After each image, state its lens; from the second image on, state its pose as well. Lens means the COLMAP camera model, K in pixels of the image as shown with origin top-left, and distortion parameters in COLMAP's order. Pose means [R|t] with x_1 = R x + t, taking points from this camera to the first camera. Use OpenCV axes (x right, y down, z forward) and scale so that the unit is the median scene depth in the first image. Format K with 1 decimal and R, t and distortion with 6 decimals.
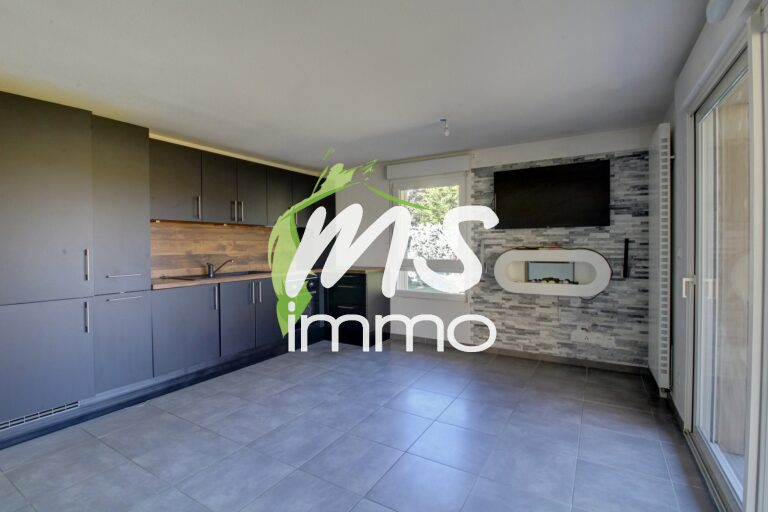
lens RADIAL K [[356.1, 0, 387.7], [0, 356.1, 247.2], [0, 0, 1]] dist [0.001333, -0.012437]
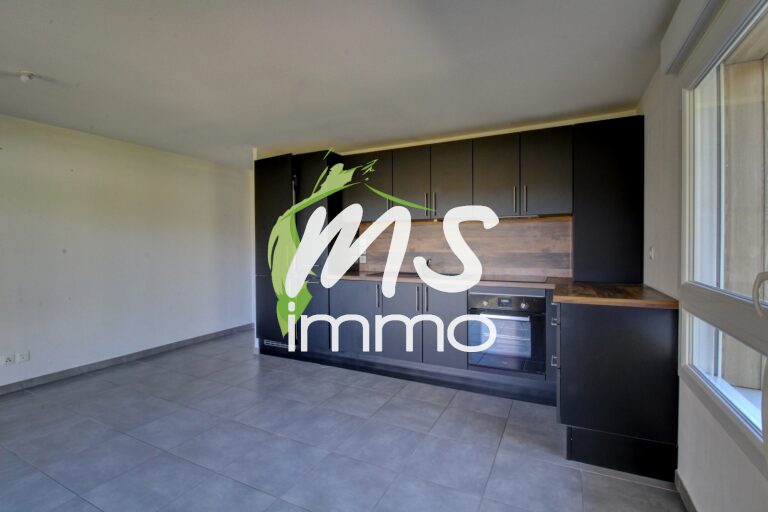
lens RADIAL K [[356.1, 0, 387.7], [0, 356.1, 247.2], [0, 0, 1]] dist [0.001333, -0.012437]
pose [[0.078040, 0.012109, -0.996877, 0.445532], [0.000895, 0.999925, 0.012216, -0.006357], [0.996950, -0.001846, 0.078023, 0.816598]]
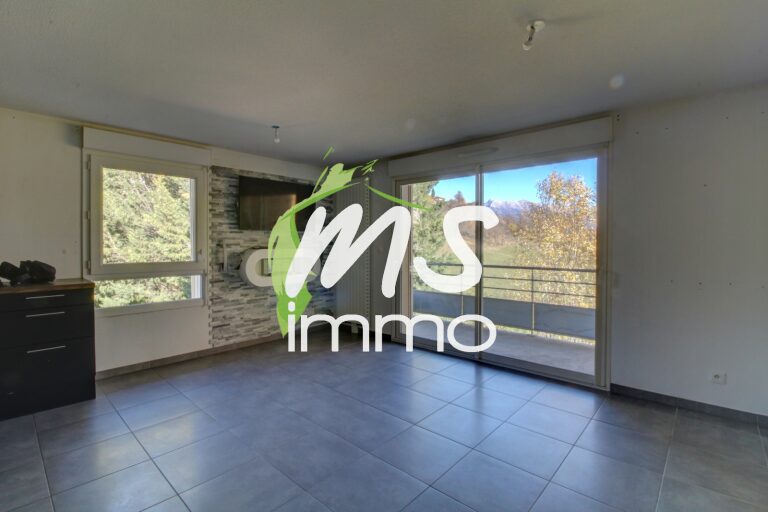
lens RADIAL K [[356.1, 0, 387.7], [0, 356.1, 247.2], [0, 0, 1]] dist [0.001333, -0.012437]
pose [[0.198269, -0.004446, 0.980138, -0.662881], [0.006248, 0.999975, 0.003272, 0.000563], [-0.980128, 0.005475, 0.198292, 0.373223]]
